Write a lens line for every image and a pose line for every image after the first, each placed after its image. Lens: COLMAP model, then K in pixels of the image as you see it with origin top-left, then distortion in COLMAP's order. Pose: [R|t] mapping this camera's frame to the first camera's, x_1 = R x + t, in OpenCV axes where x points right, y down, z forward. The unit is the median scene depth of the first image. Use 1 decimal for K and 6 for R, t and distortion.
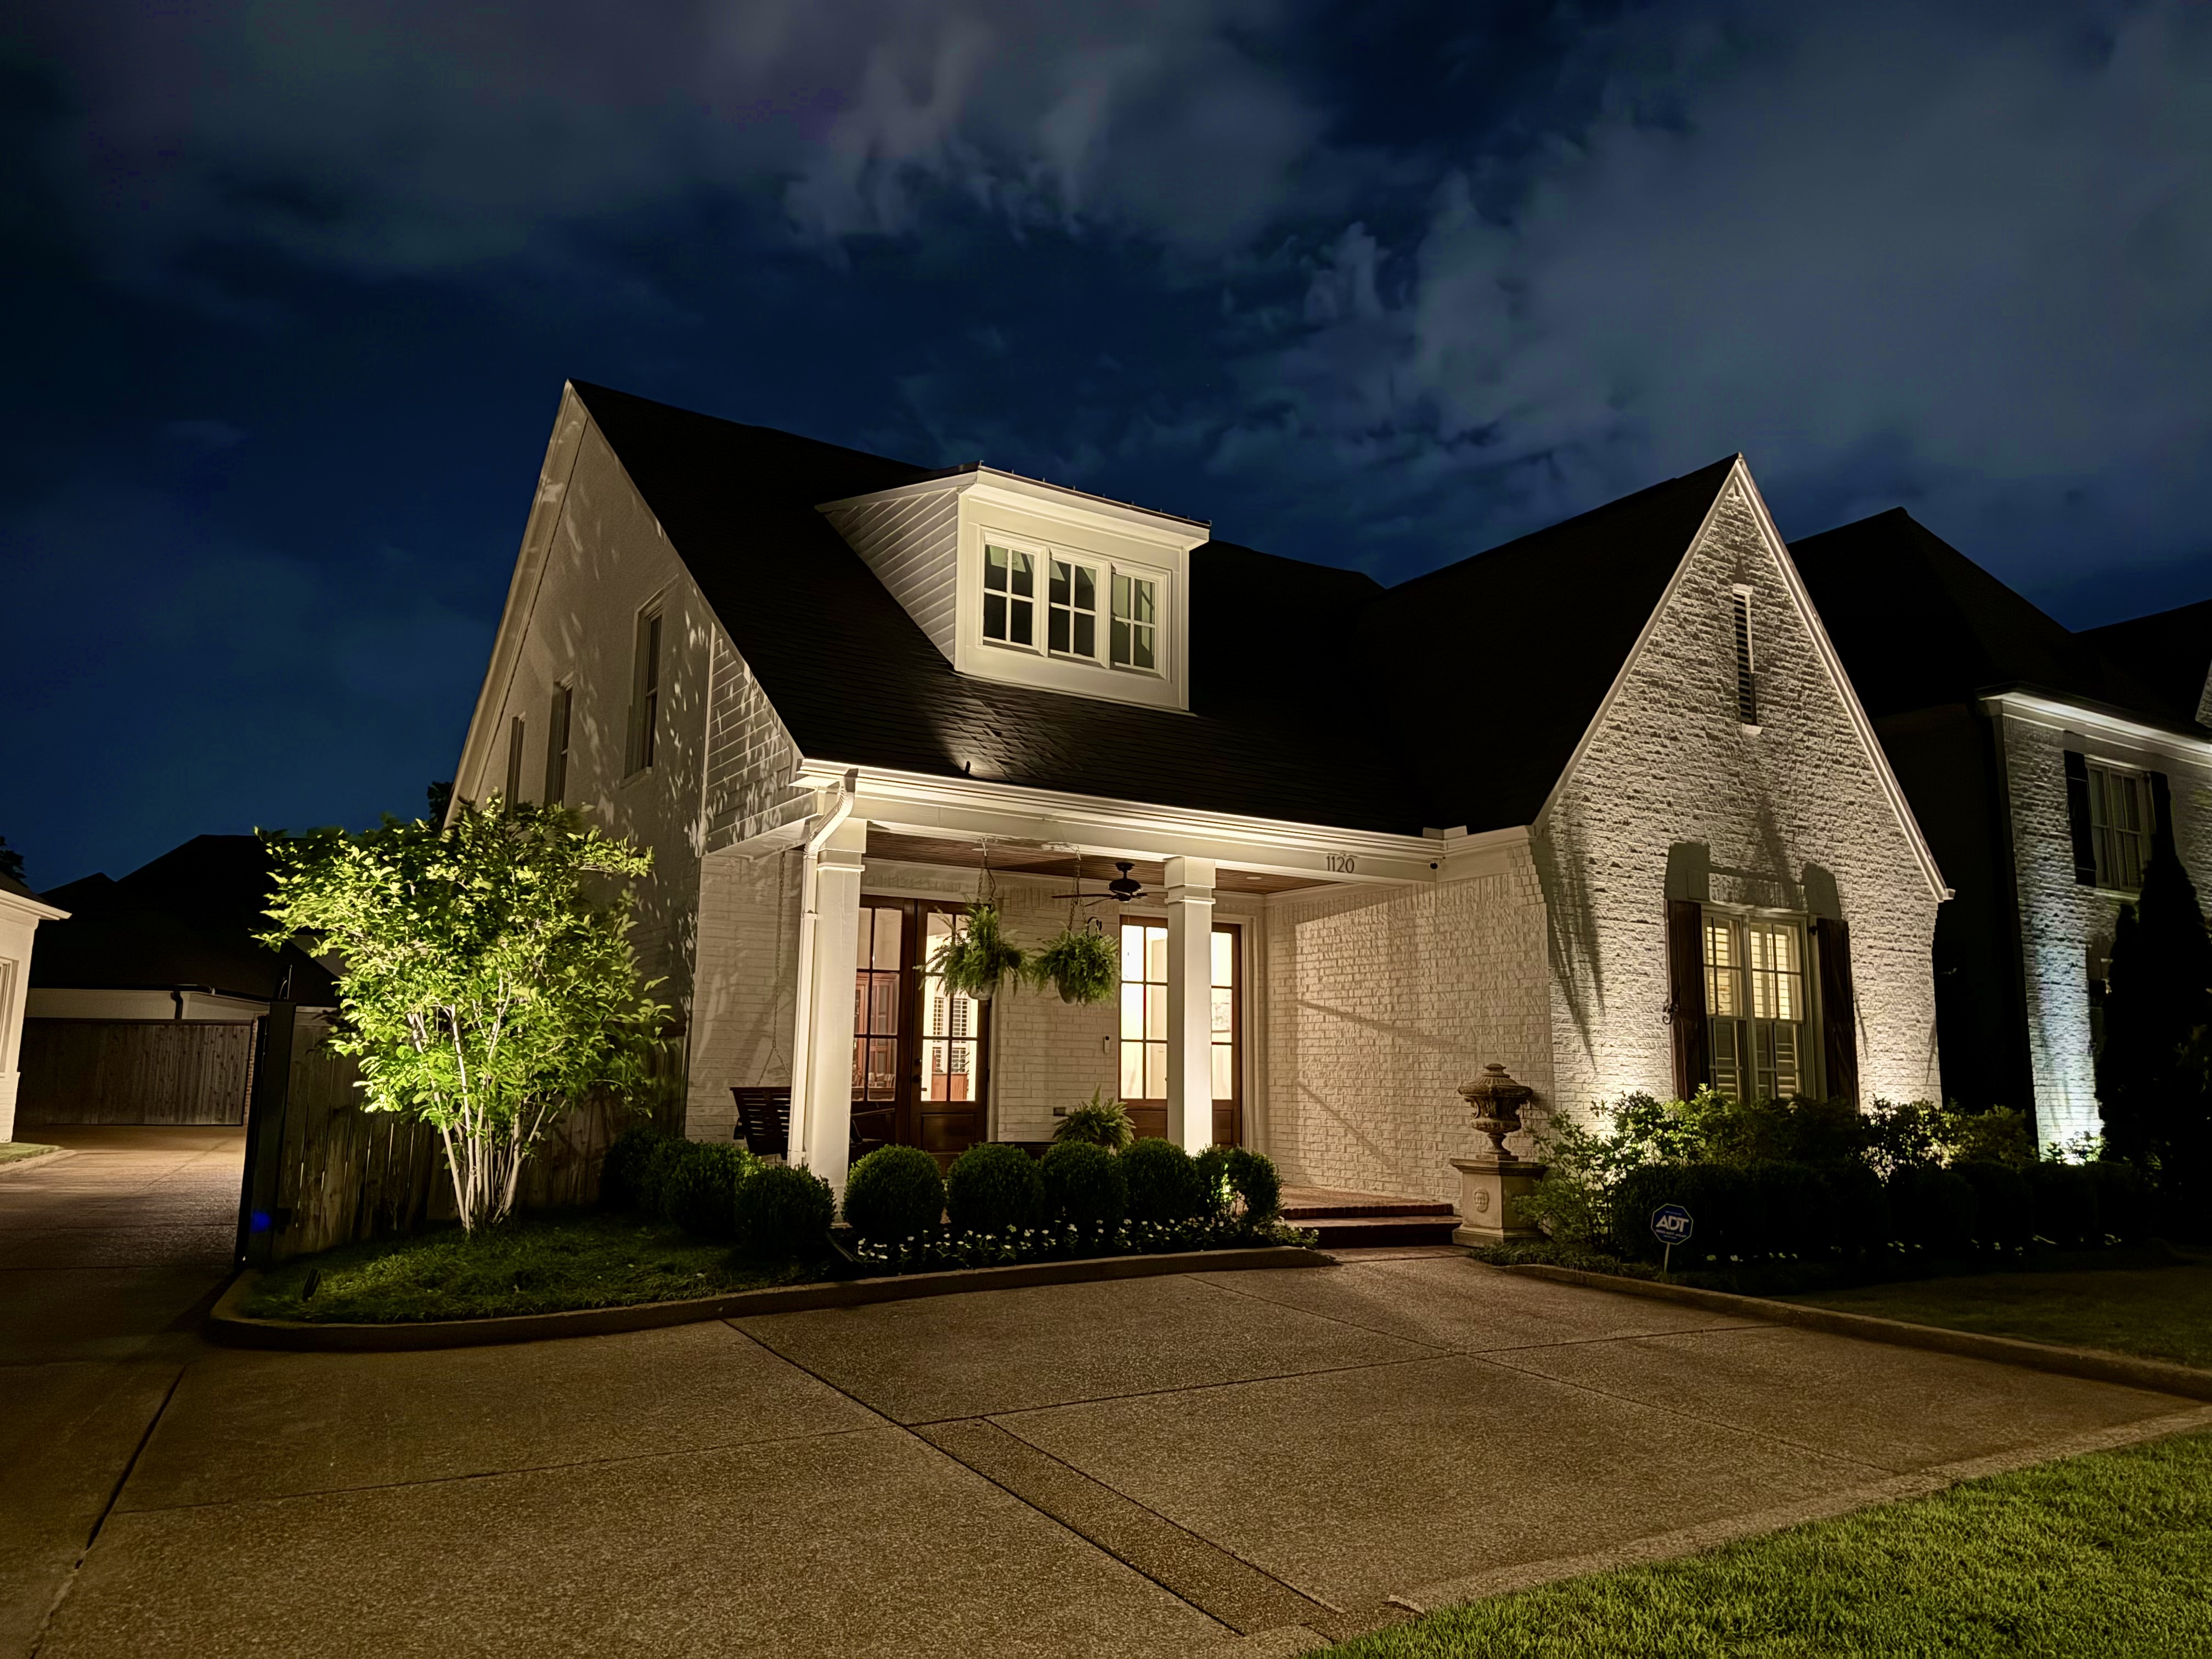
lens RADIAL K [[1535.2, 0, 1109.0], [0, 1535.2, 832.9], [0, 0, 1]] dist [0.104593, -0.131184]
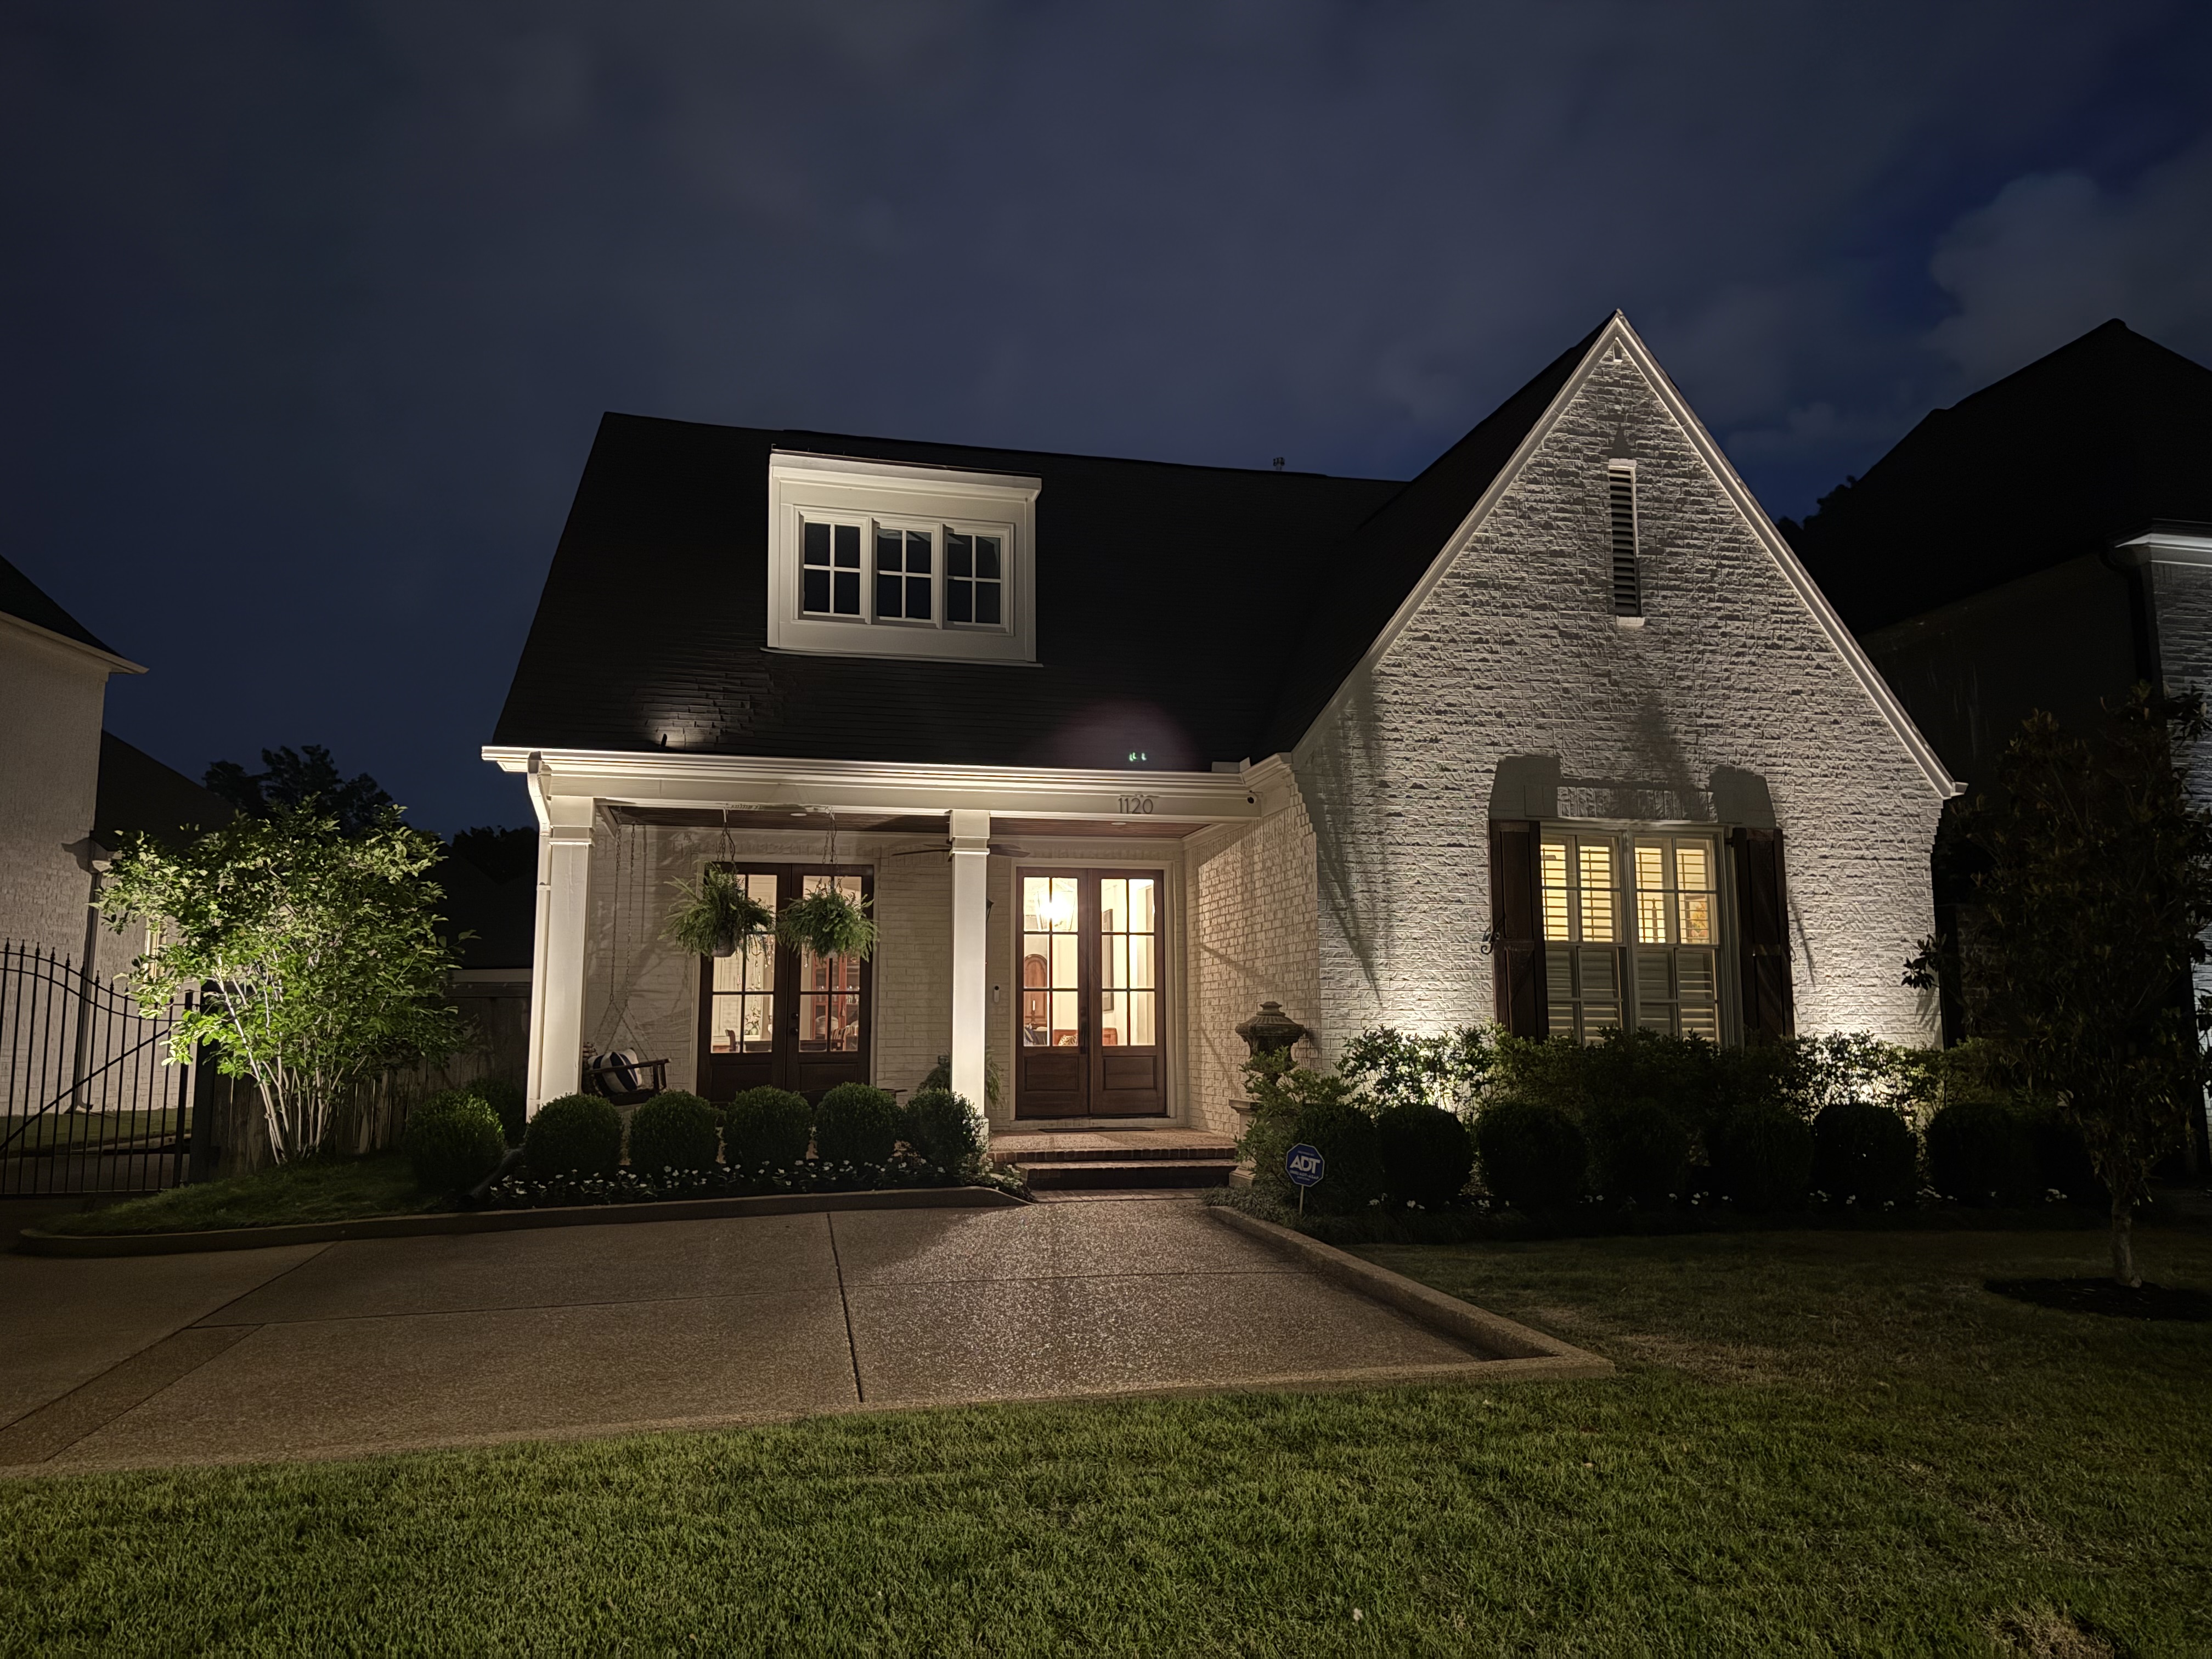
lens RADIAL K [[1570.1, 0, 1106.0], [0, 1570.1, 829.5], [0, 0, 1]] dist [0.126376, -0.178536]
pose [[0.943774, -0.060938, -0.324926, 0.435297], [0.069707, 0.997449, 0.015403, 0.018003], [0.323158, -0.037186, 0.945614, 0.039421]]
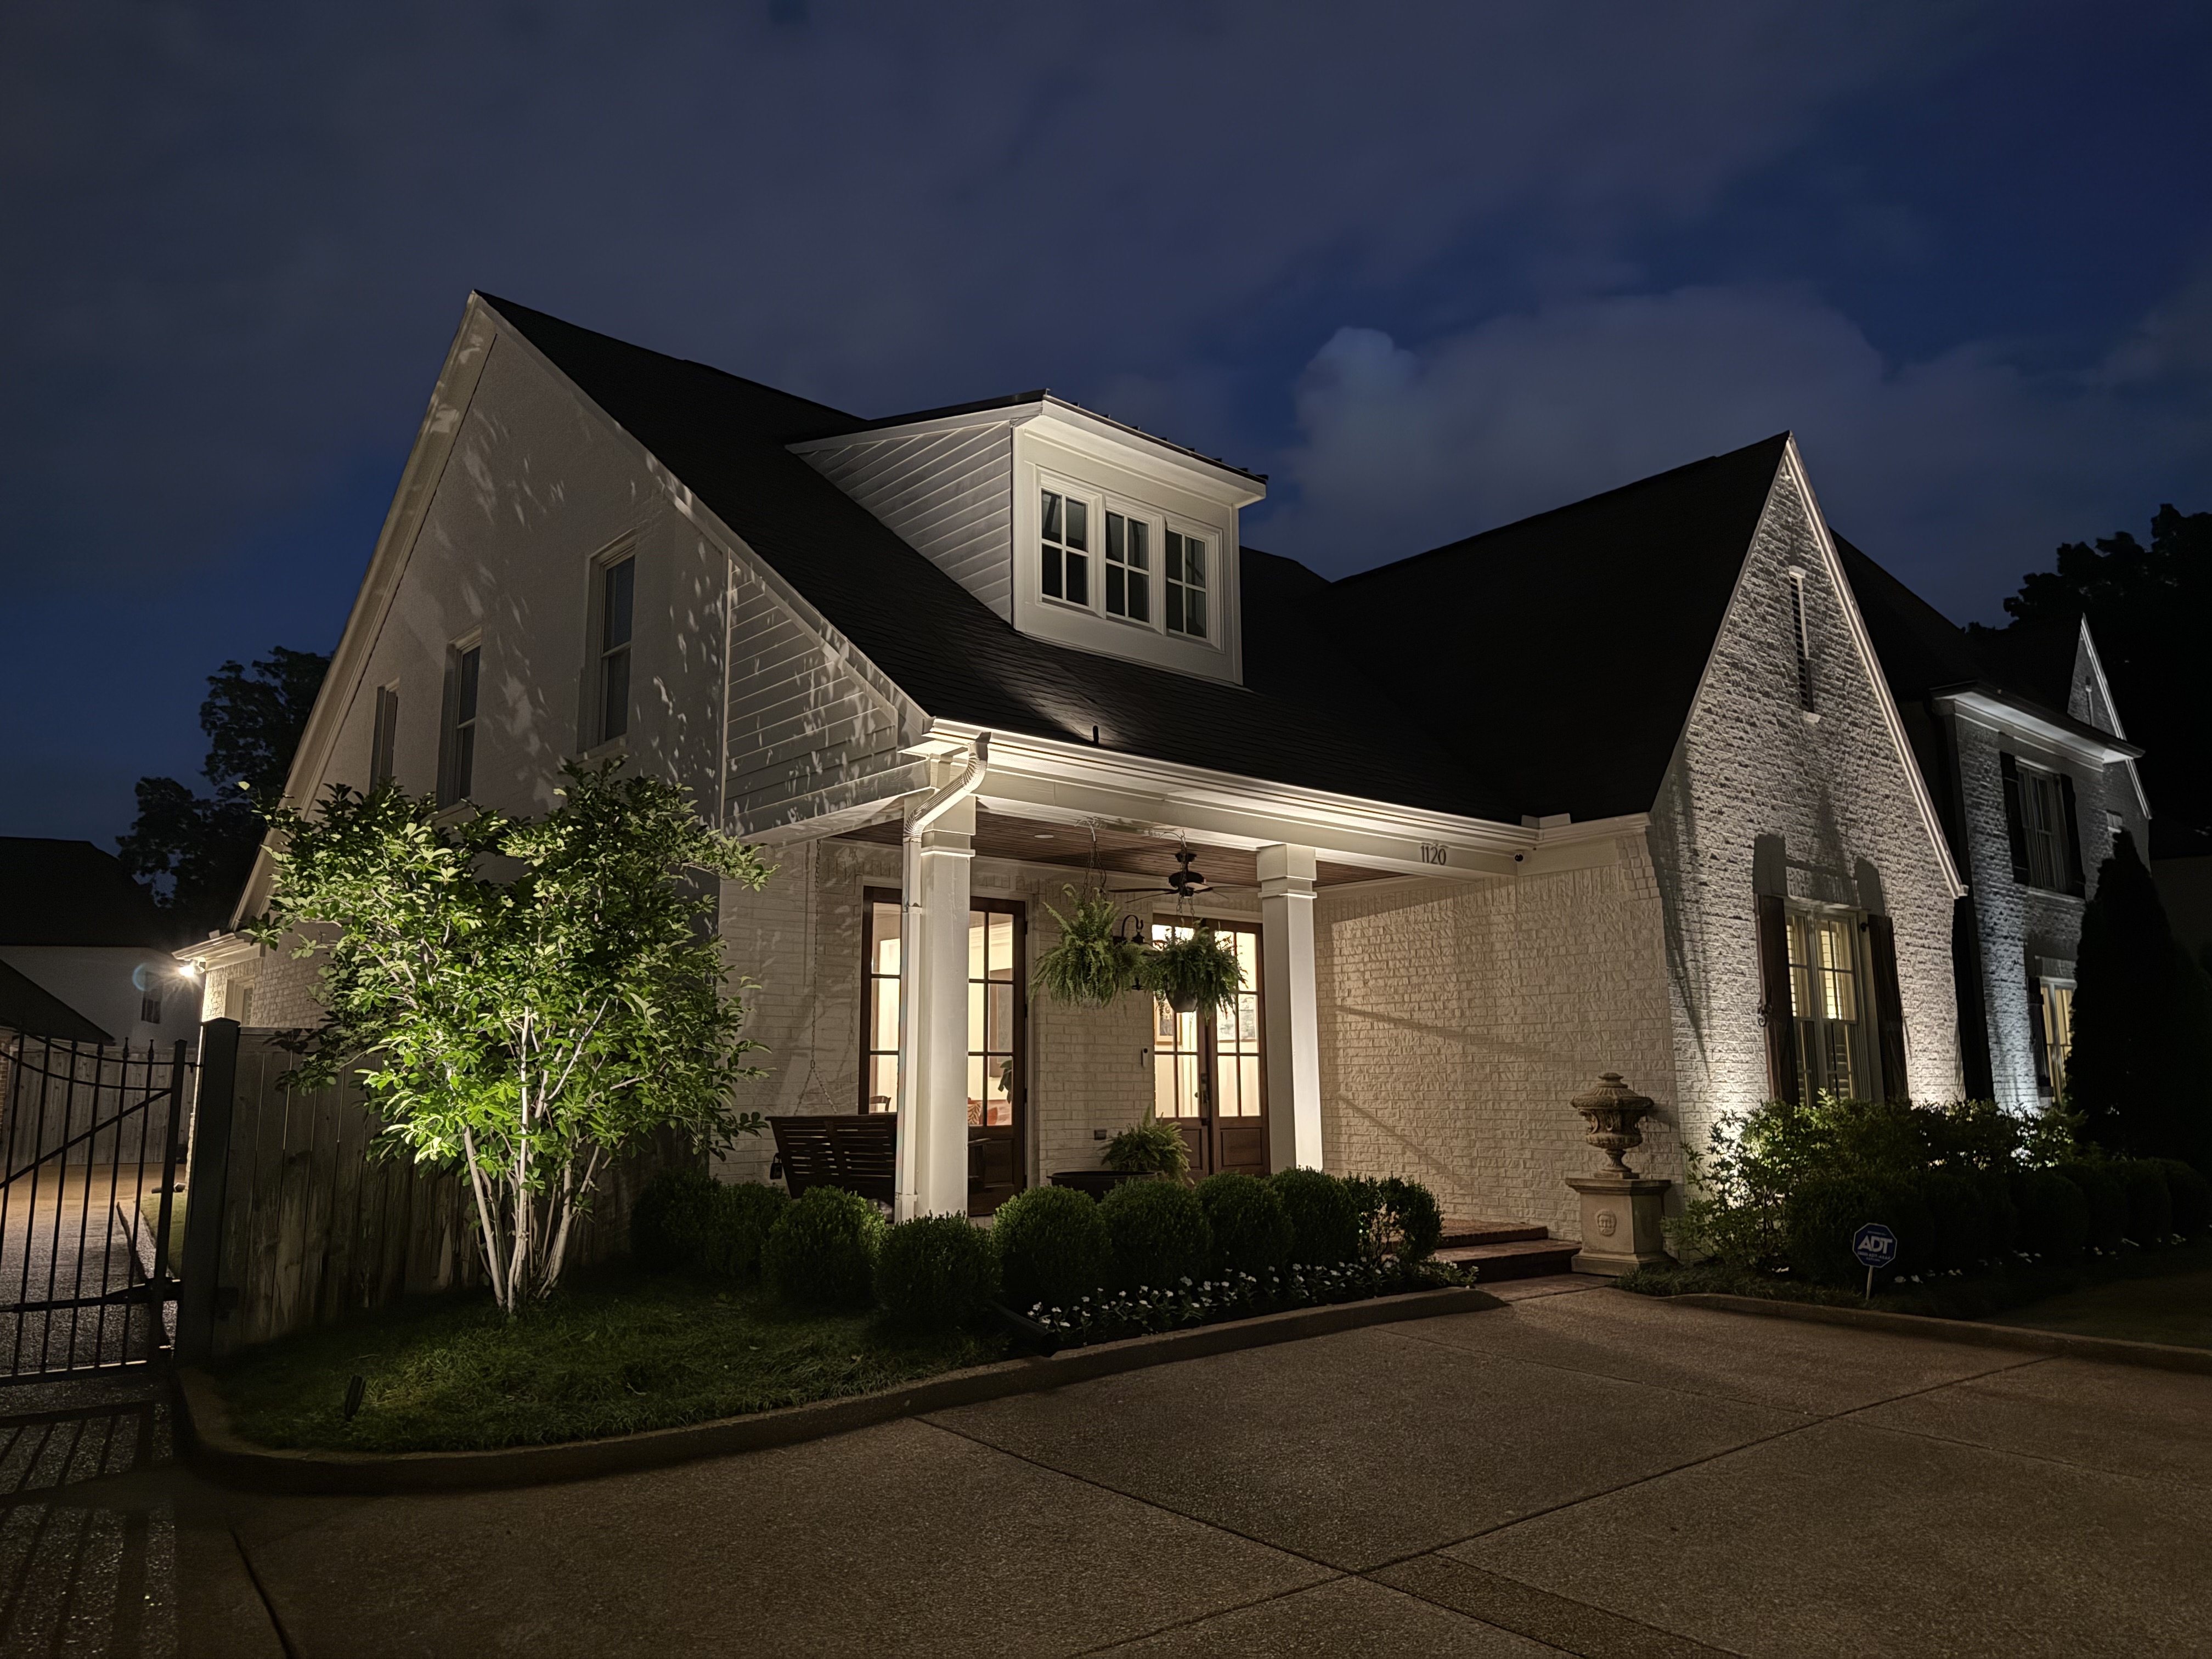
lens RADIAL K [[1536.1, 0, 1106.0], [0, 1536.1, 829.5], [0, 0, 1]] dist [0.097332, -0.121559]
pose [[0.987240, 0.006549, 0.159107, -0.175196], [-0.005412, 0.999957, -0.007578, 0.012580], [-0.159150, 0.006620, 0.987232, 0.127298]]
